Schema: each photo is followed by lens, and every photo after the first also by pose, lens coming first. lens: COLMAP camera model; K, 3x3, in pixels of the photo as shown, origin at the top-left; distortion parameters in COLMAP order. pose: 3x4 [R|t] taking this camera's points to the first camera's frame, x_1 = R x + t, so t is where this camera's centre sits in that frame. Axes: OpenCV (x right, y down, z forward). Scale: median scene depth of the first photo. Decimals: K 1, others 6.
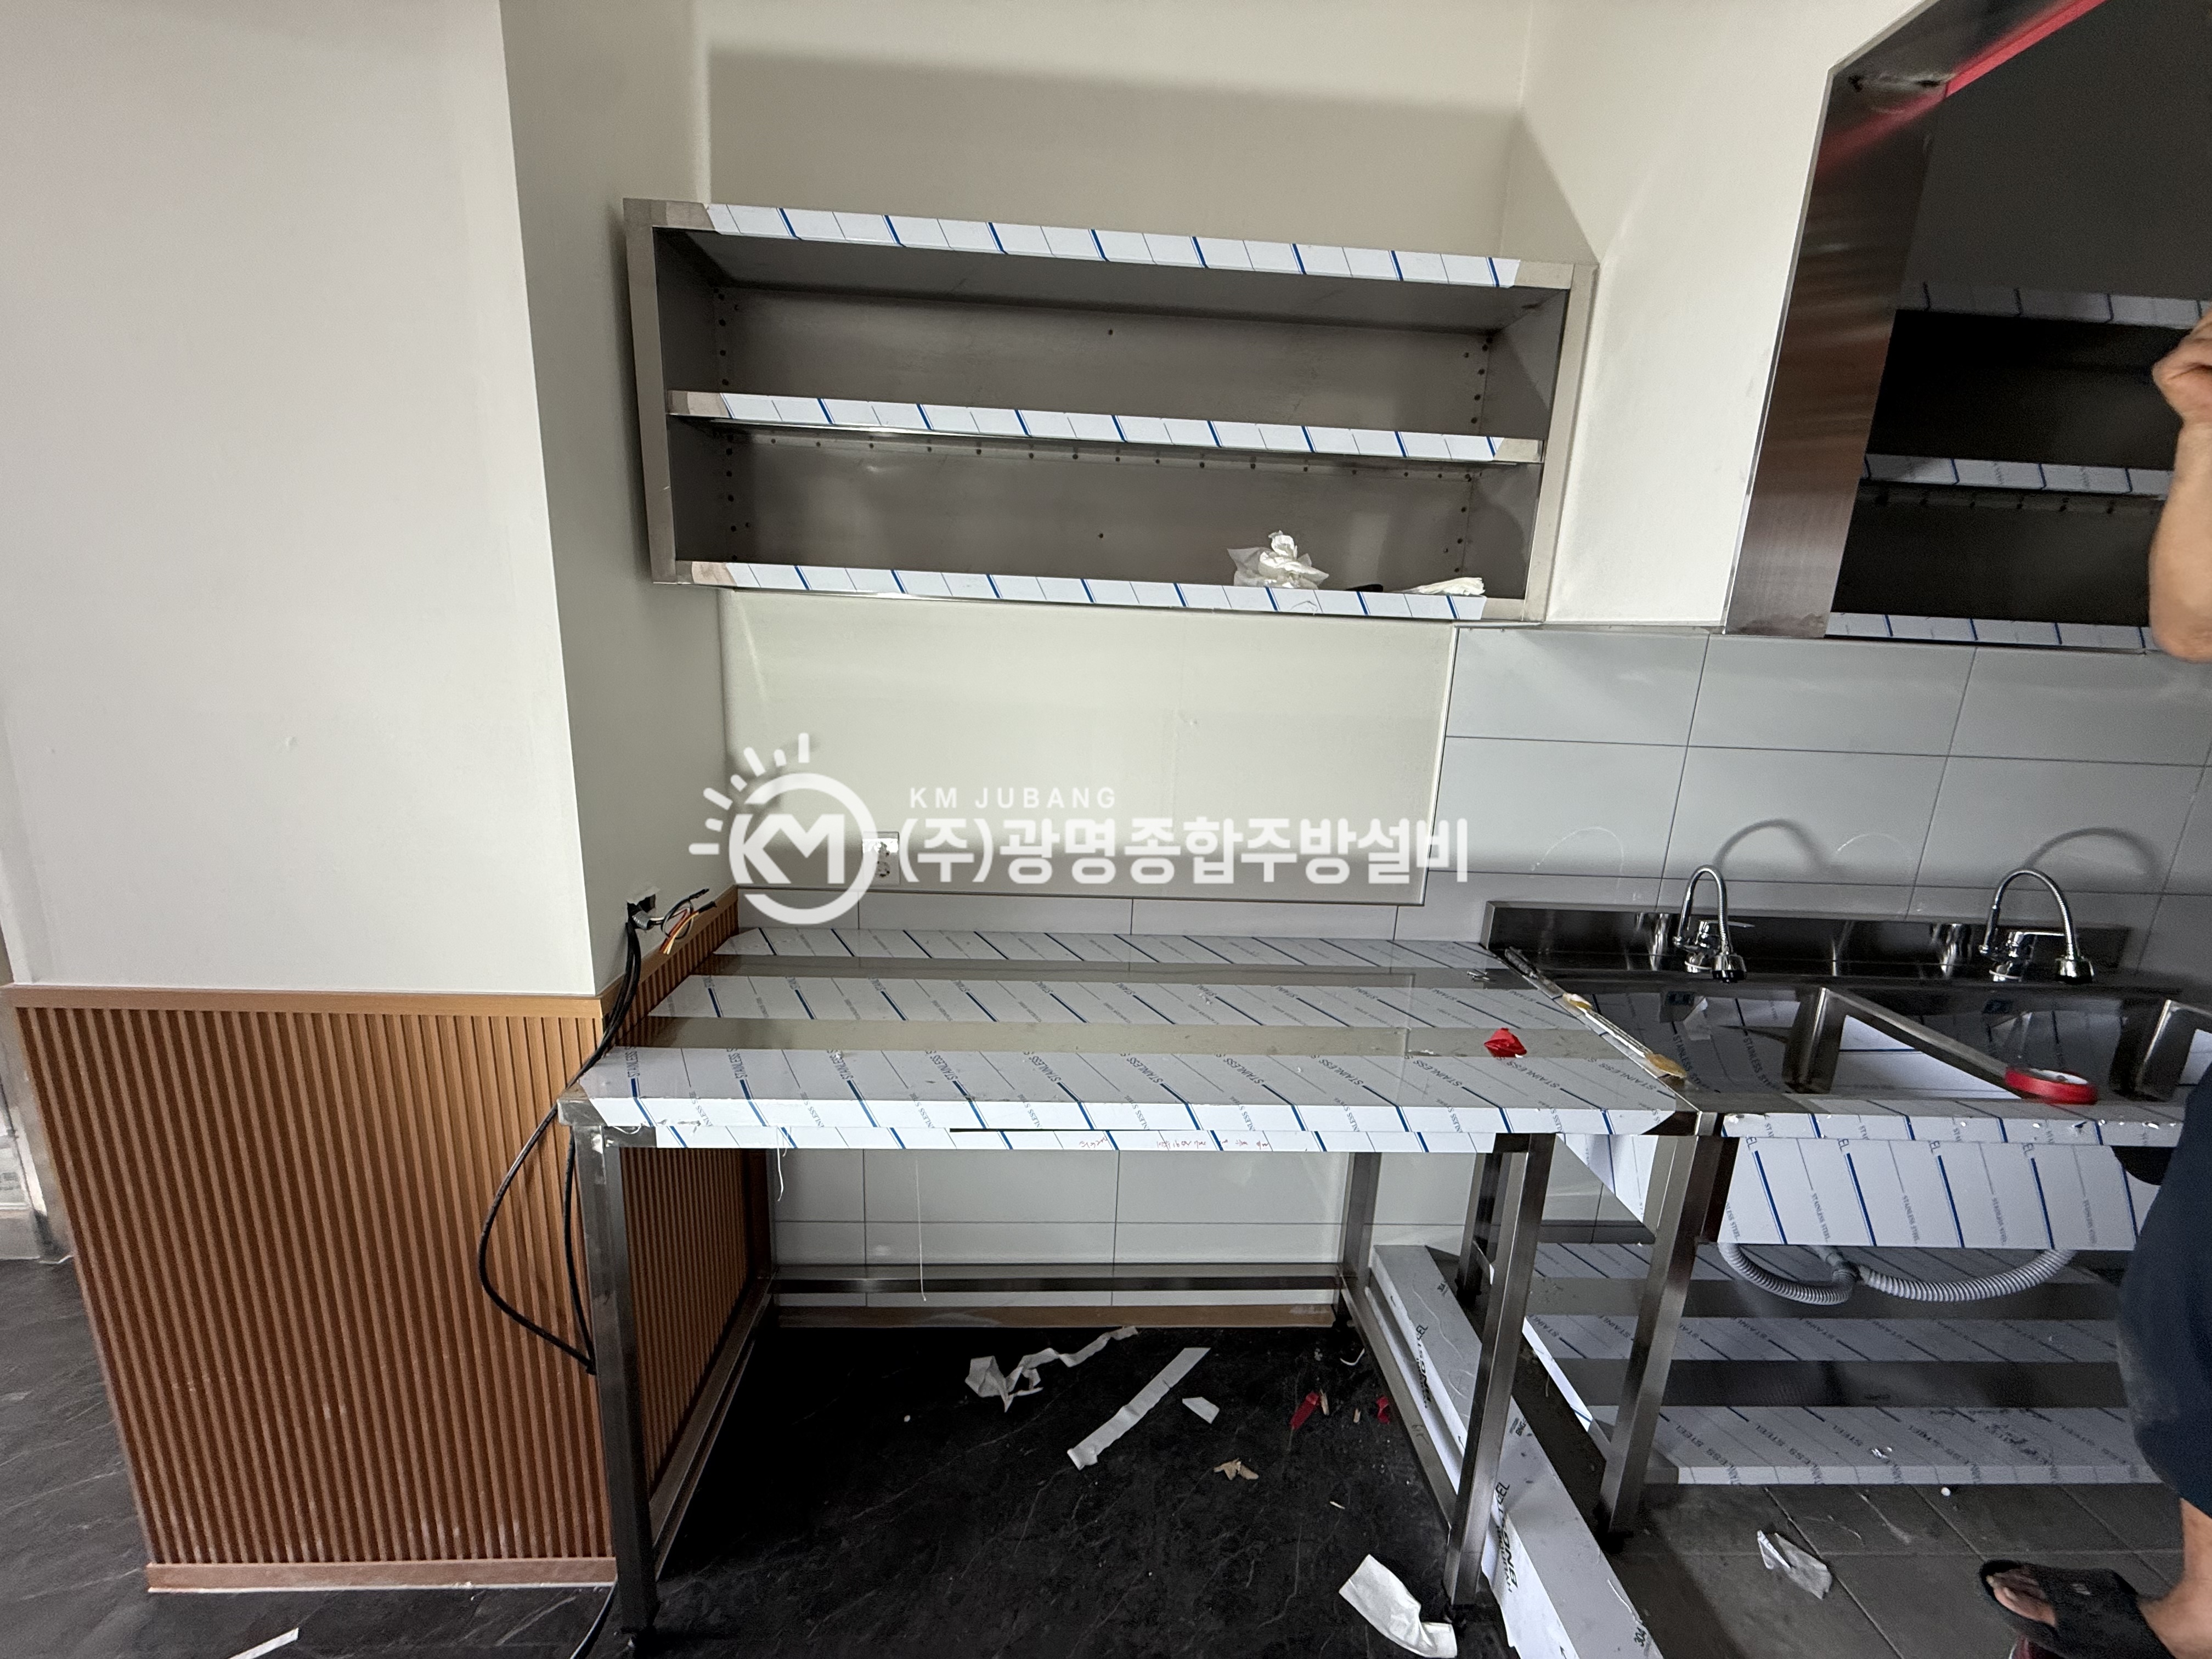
lens RADIAL K [[917.8, 0, 1102.5], [0, 917.8, 830.4], [0, 0, 1]] dist [0.000242, 0.000088]
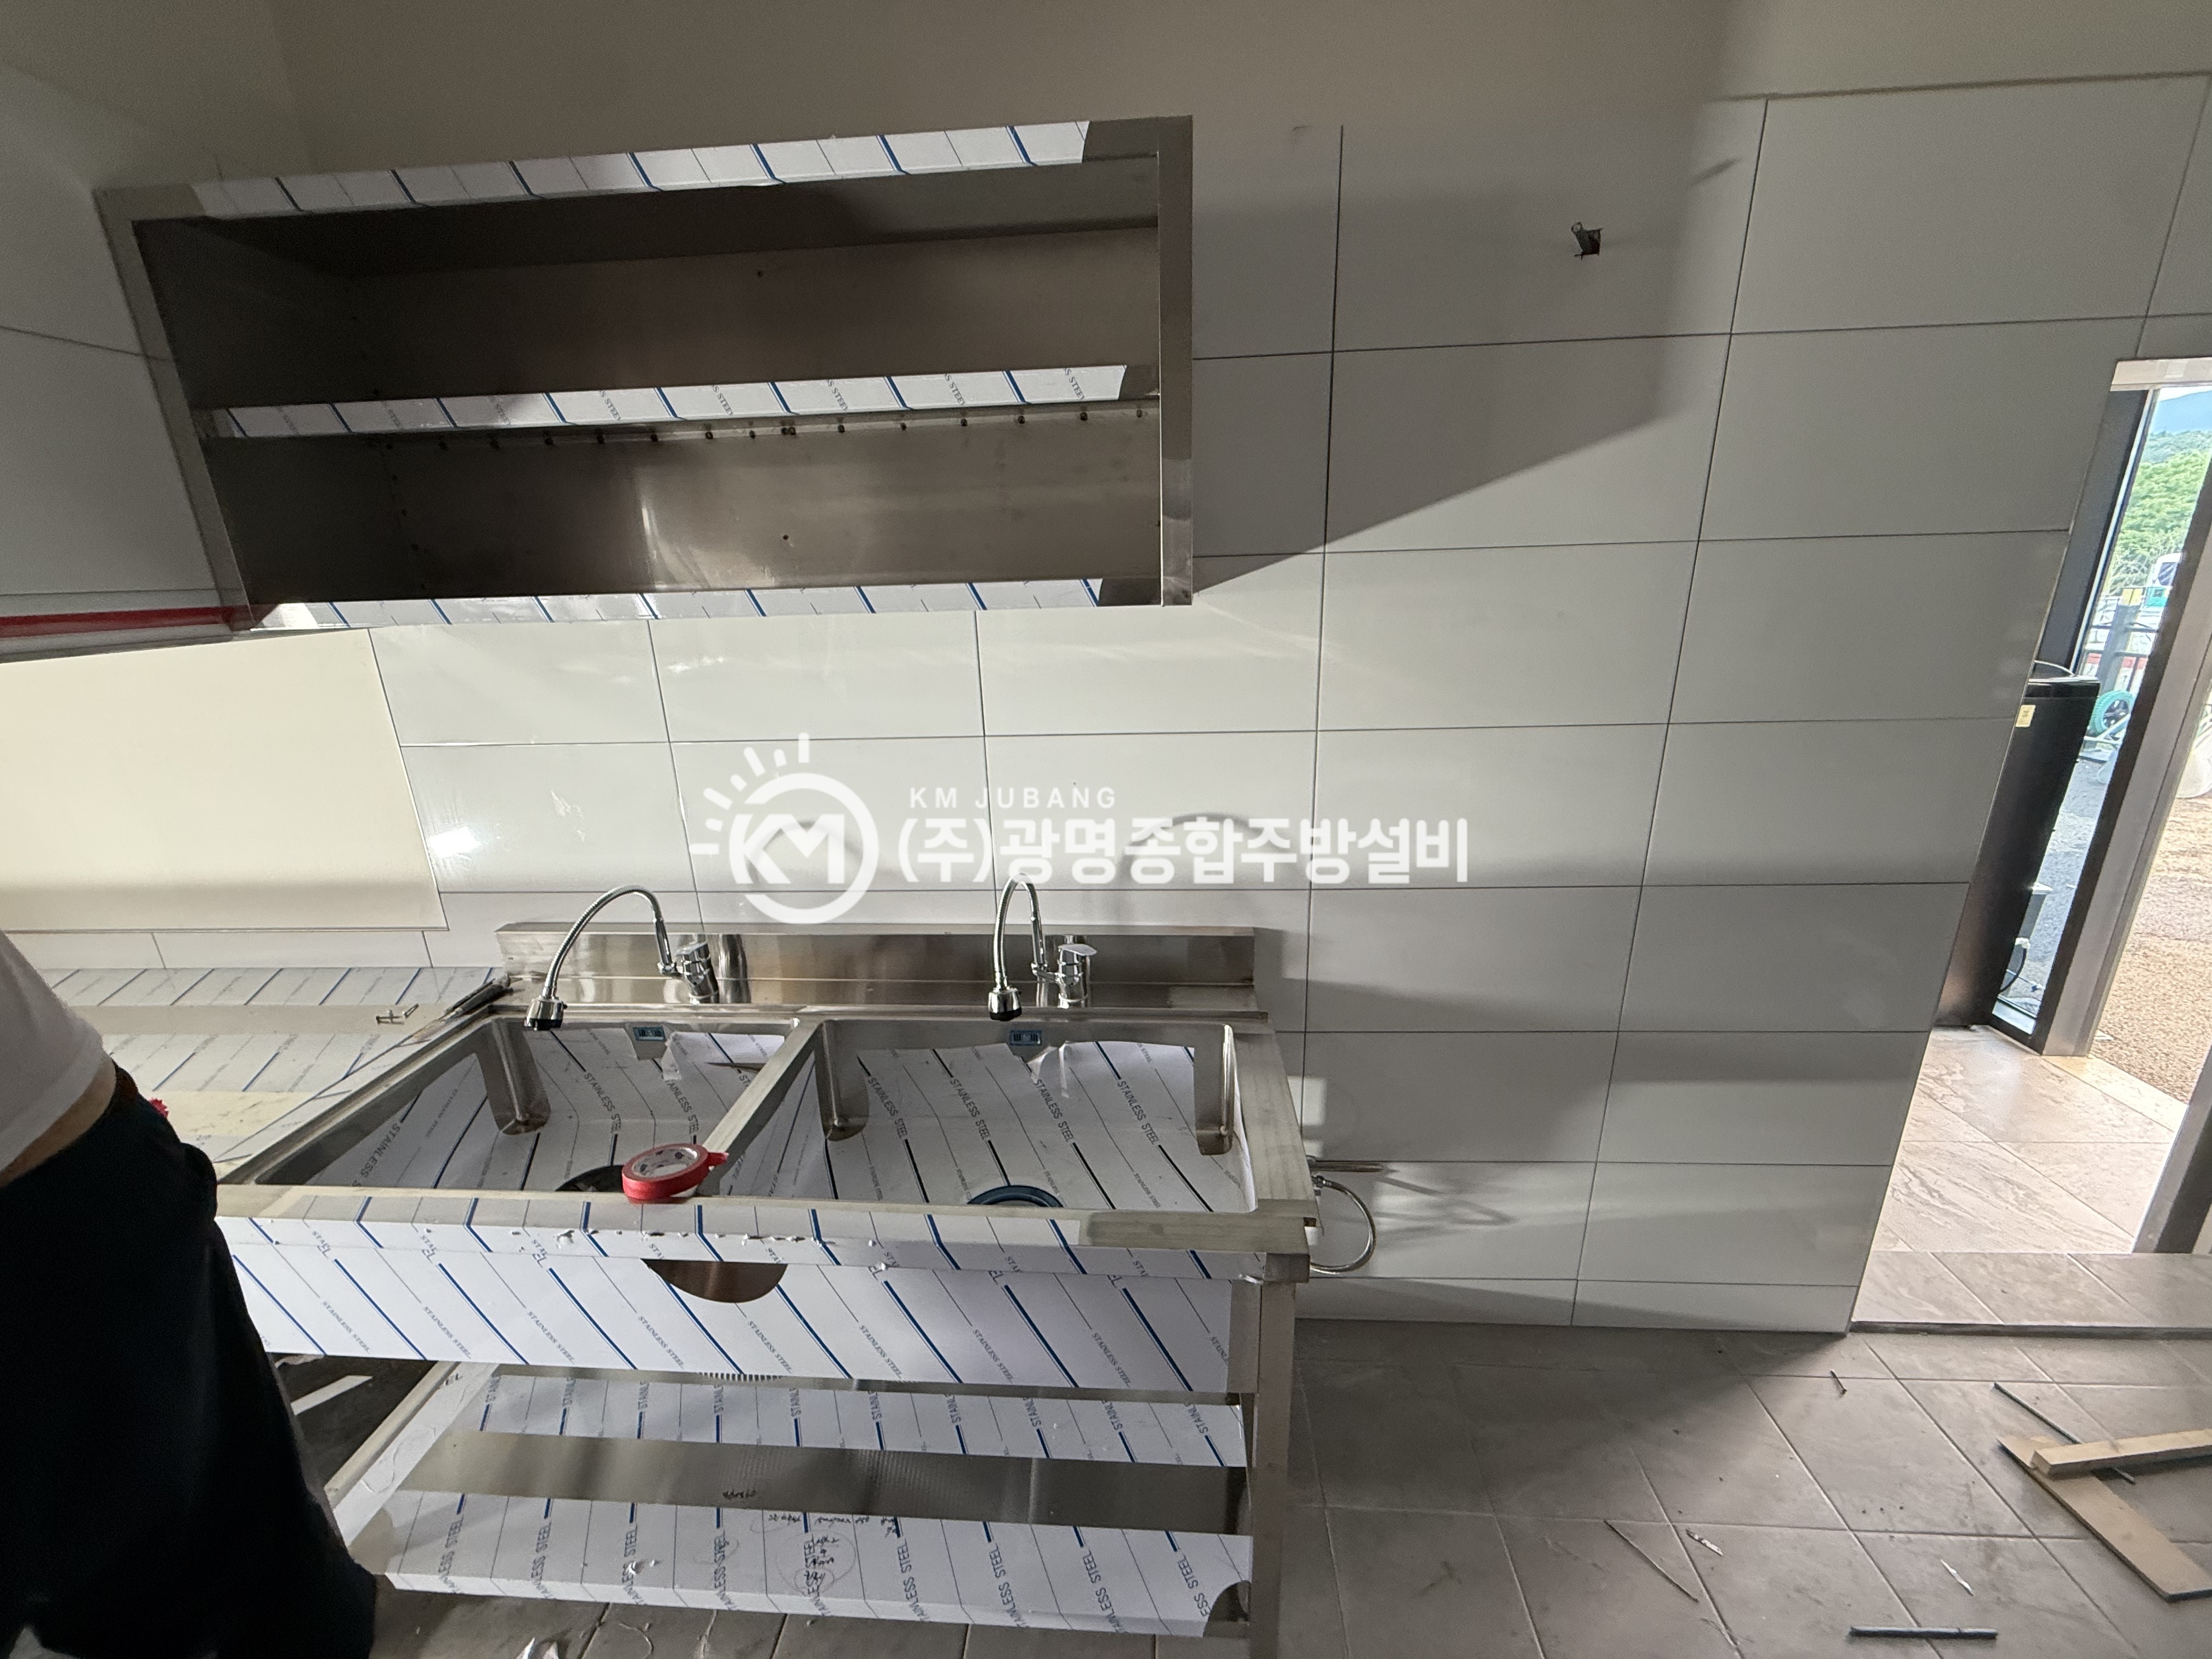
lens RADIAL K [[878.8, 0, 1100.8], [0, 878.8, 833.3], [0, 0, 1]] dist [0.000257, 0.000144]
pose [[0.991648, -0.036305, -0.123761, 1.151811], [0.043439, 0.997517, 0.055442, -0.036772], [0.121441, -0.060355, 0.990762, 0.220459]]
